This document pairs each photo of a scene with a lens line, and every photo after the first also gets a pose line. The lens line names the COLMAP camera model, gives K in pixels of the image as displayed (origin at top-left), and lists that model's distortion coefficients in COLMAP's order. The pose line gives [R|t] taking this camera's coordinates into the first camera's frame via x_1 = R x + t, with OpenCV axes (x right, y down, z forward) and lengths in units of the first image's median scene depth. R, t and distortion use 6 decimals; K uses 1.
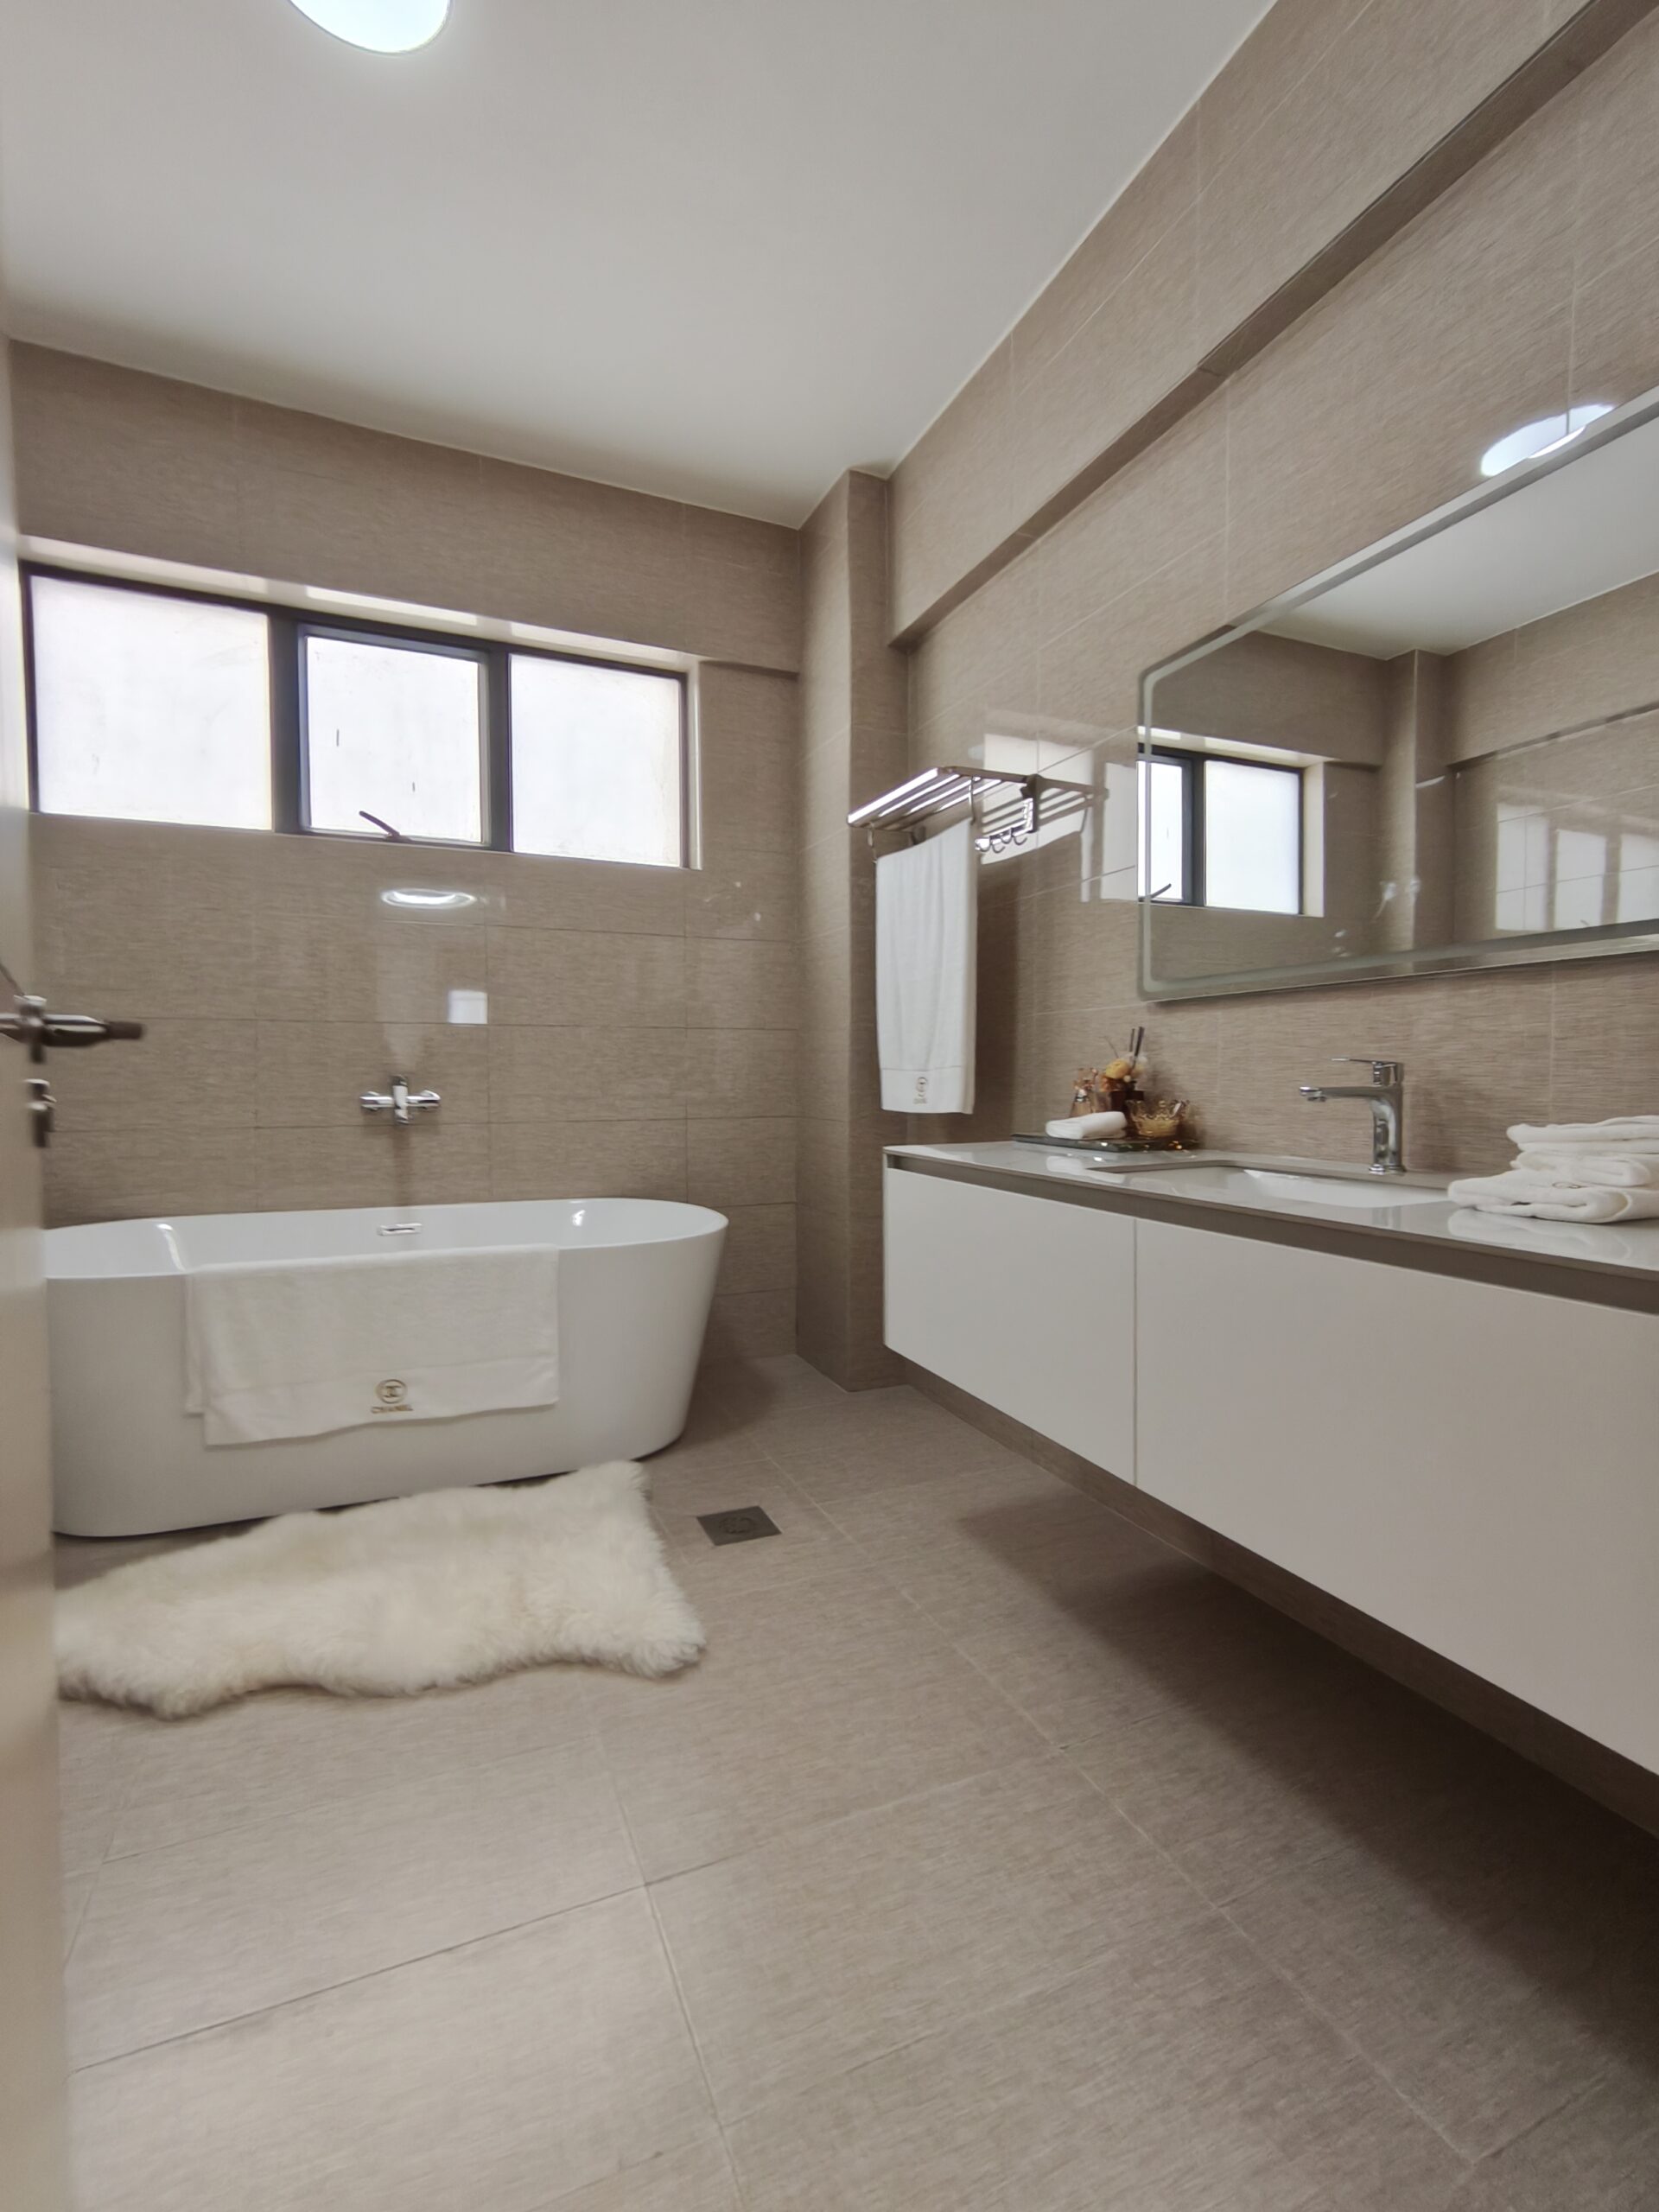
lens RADIAL K [[992.7, 0, 825.8], [0, 992.7, 1111.2], [0, 0, 1]] dist [0.000247, 0.003645]
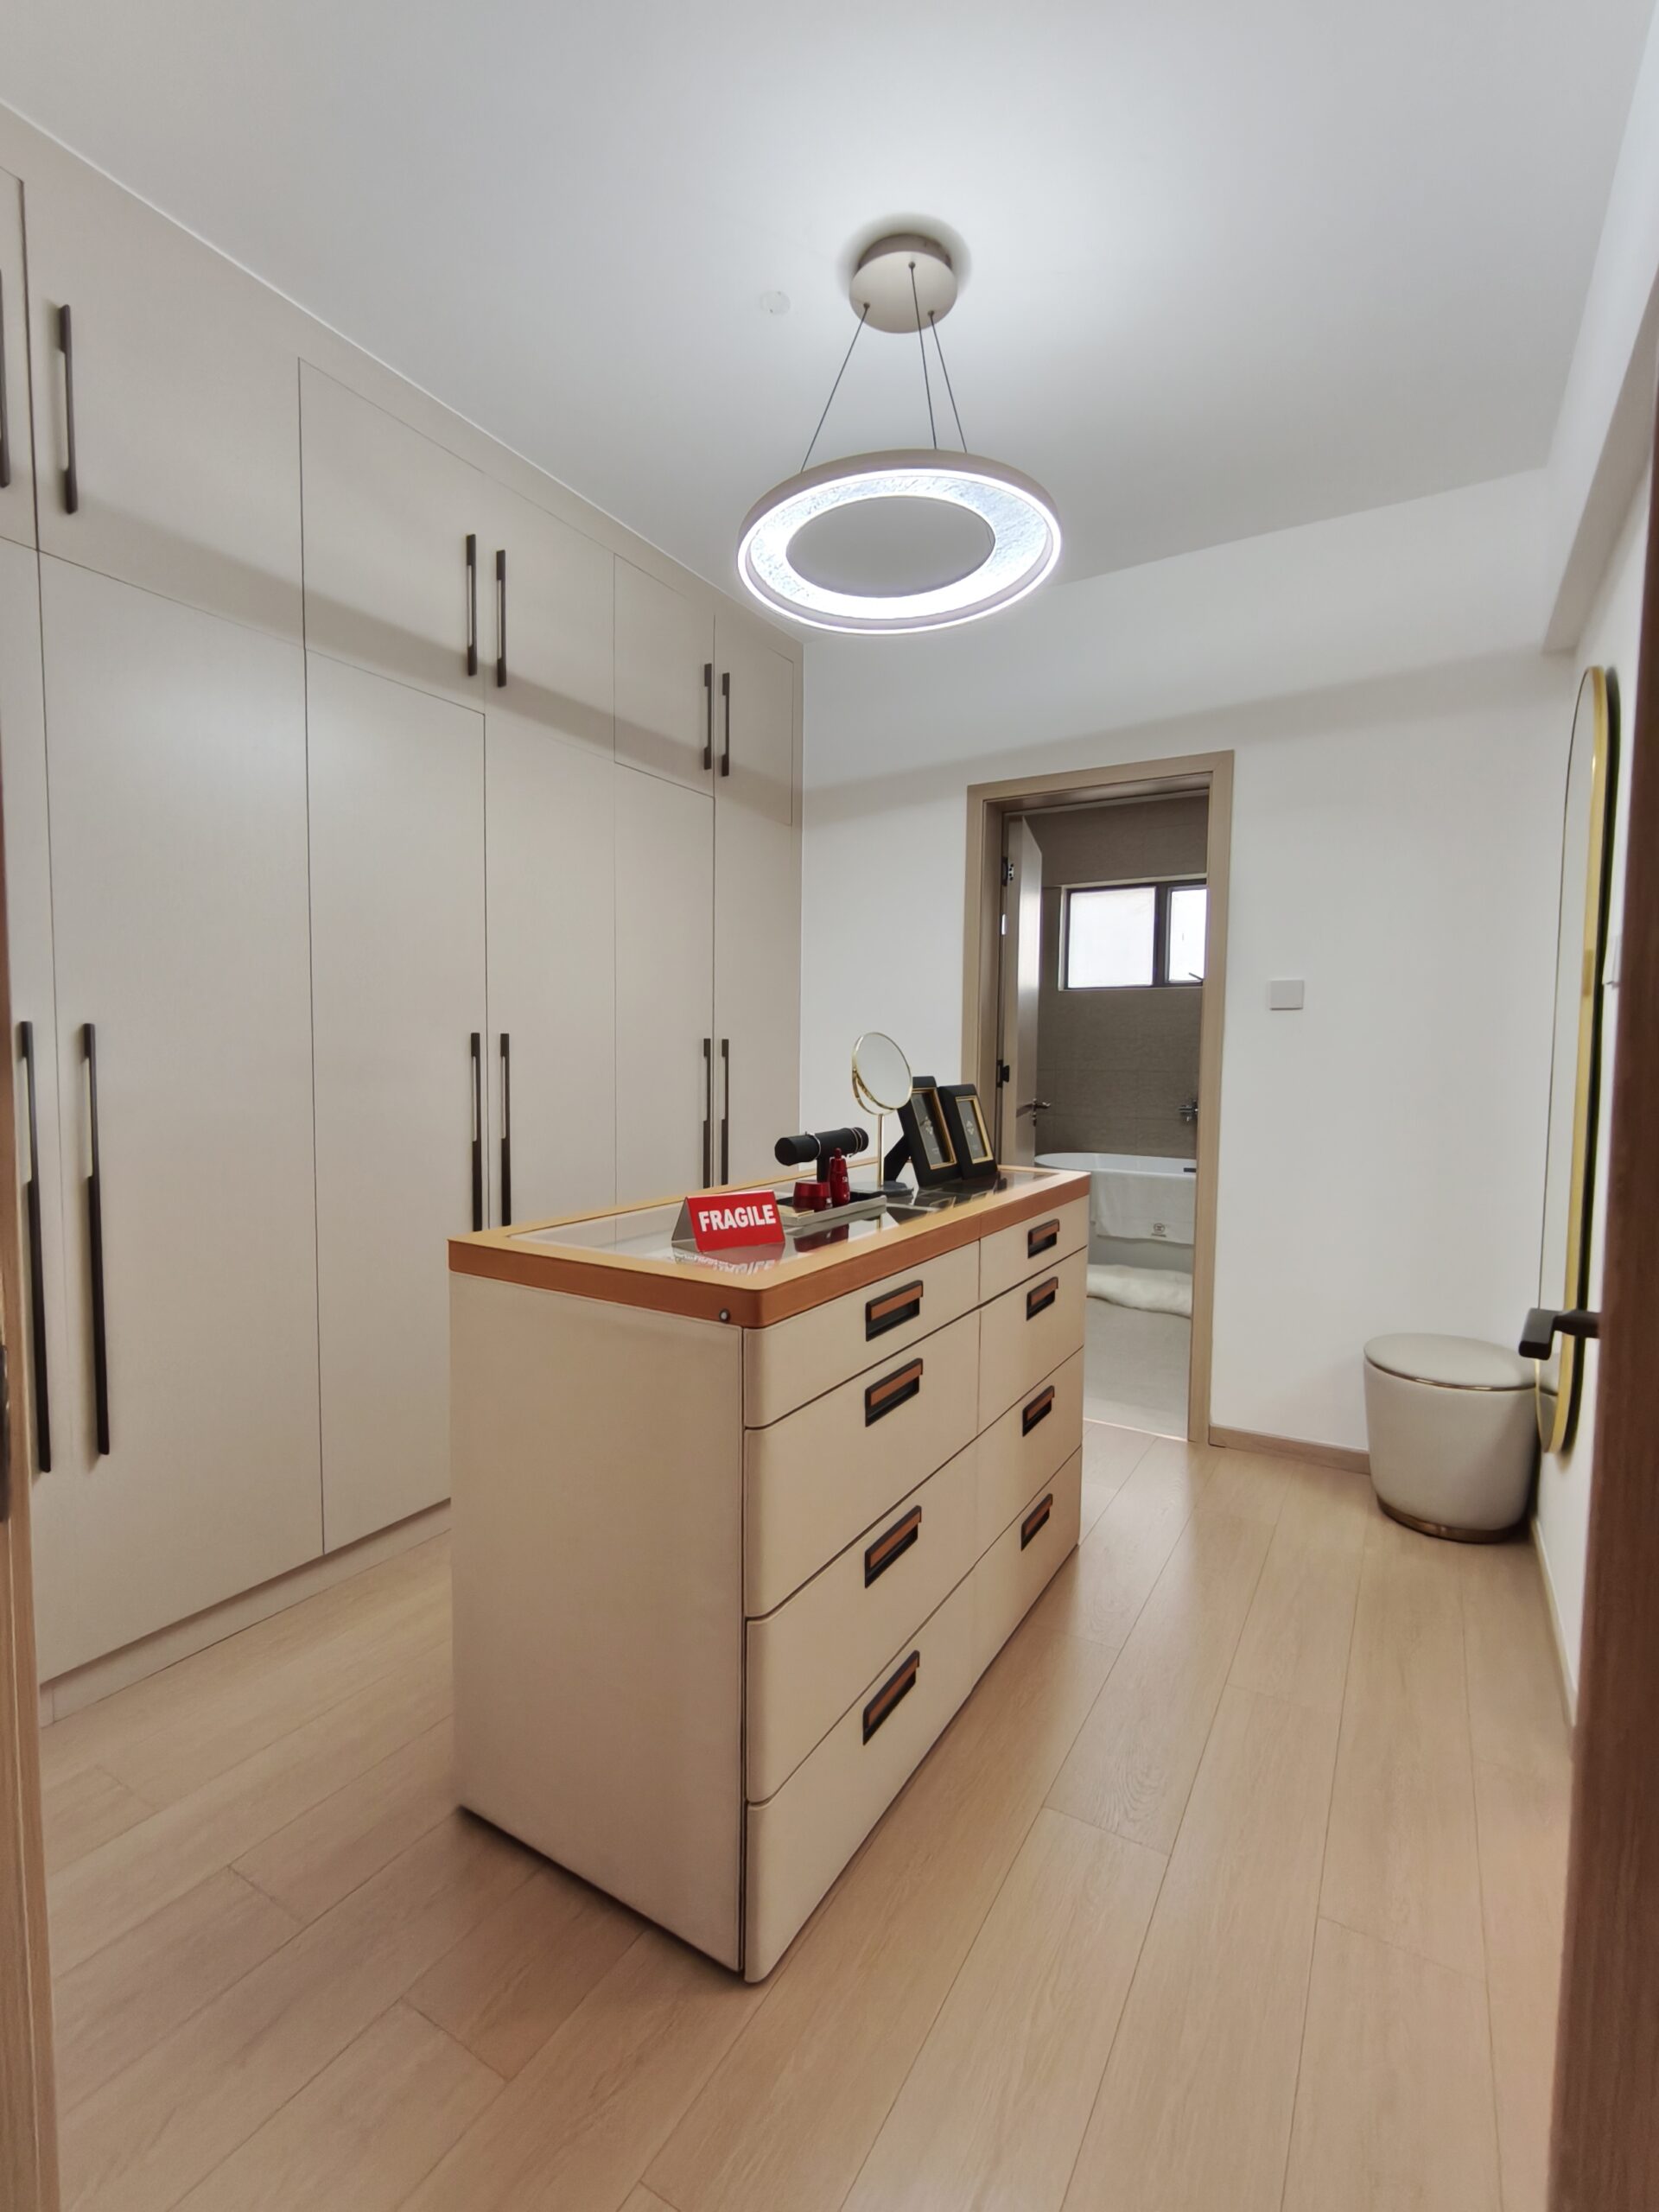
lens RADIAL K [[992.7, 0, 829.1], [0, 992.7, 1109.6], [0, 0, 1]] dist [0.000247, 0.003645]
pose [[0.583713, 0.058619, -0.809841, 1.096508], [-0.040255, 0.998253, 0.043242, -0.093357], [0.810962, 0.007359, 0.585053, -1.154650]]
